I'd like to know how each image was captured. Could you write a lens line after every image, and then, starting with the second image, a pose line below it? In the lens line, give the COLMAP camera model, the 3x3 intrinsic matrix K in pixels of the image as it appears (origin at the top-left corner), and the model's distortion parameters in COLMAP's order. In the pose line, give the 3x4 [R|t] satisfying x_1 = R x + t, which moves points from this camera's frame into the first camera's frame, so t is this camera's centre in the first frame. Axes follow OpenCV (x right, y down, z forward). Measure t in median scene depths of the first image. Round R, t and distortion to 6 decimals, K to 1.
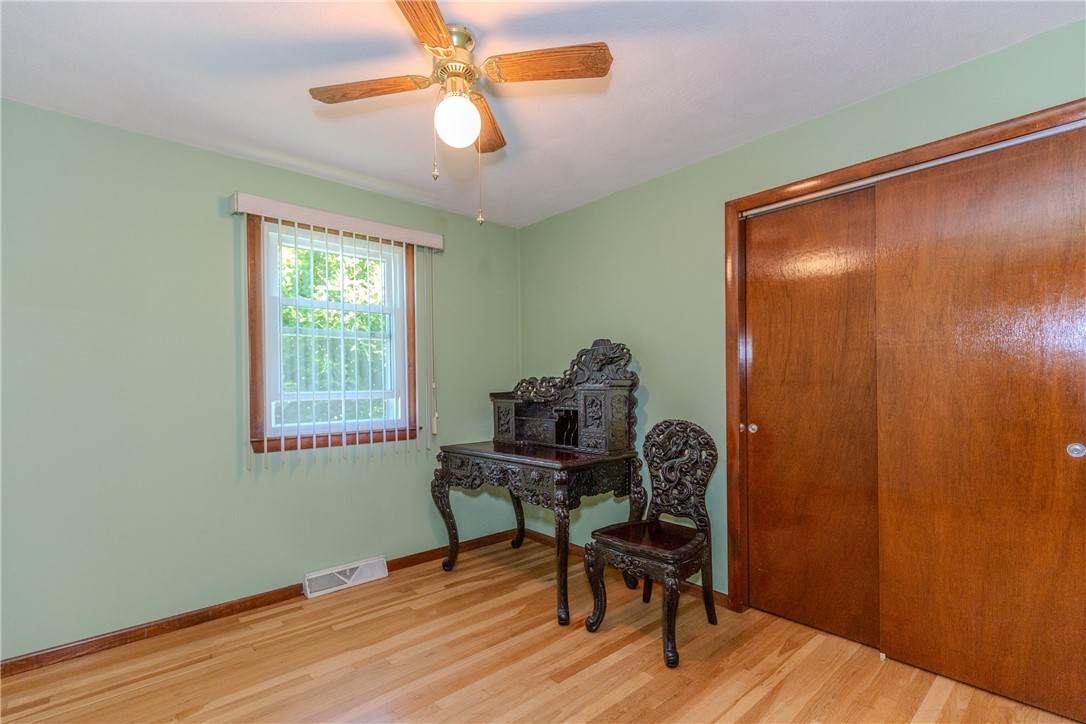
lens RADIAL K [[502.2, 0, 542.9], [0, 502.2, 384.1], [0, 0, 1]] dist [0.001087, 0.000070]
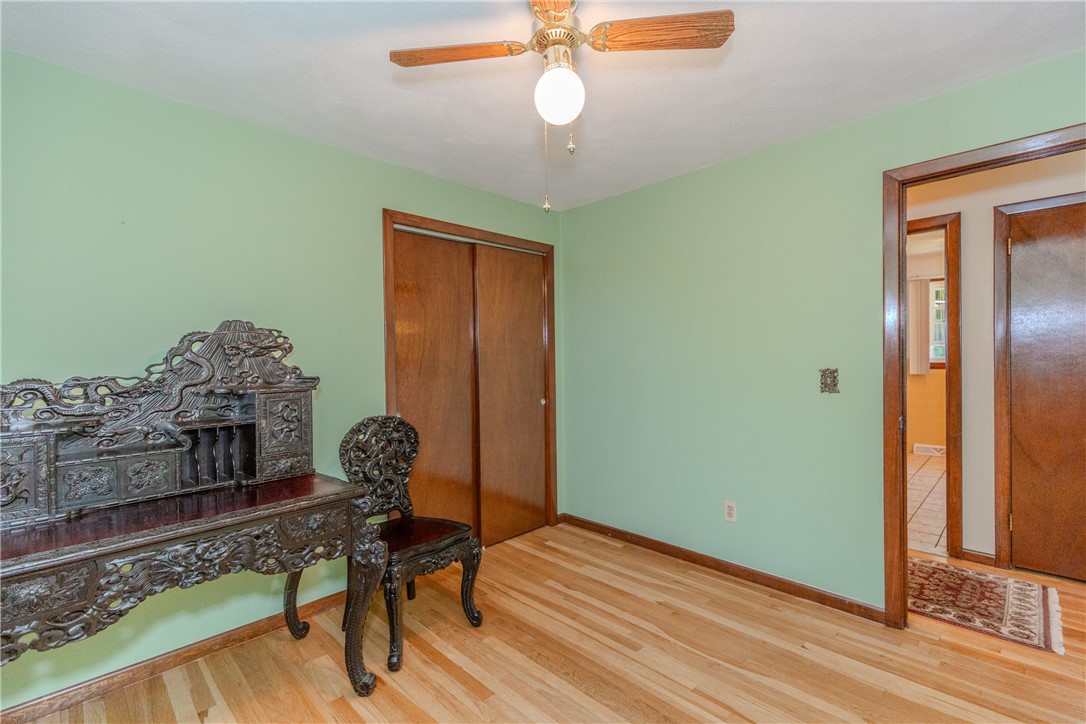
lens RADIAL K [[485.8, 0, 544.6], [0, 485.8, 360.7], [0, 0, 1]] dist [0.002764, -0.000469]
pose [[-0.052426, 0.001927, 0.998623, -0.731895], [0.014411, 0.999895, -0.001173, -0.032298], [-0.998521, 0.014330, -0.052448, 0.761048]]
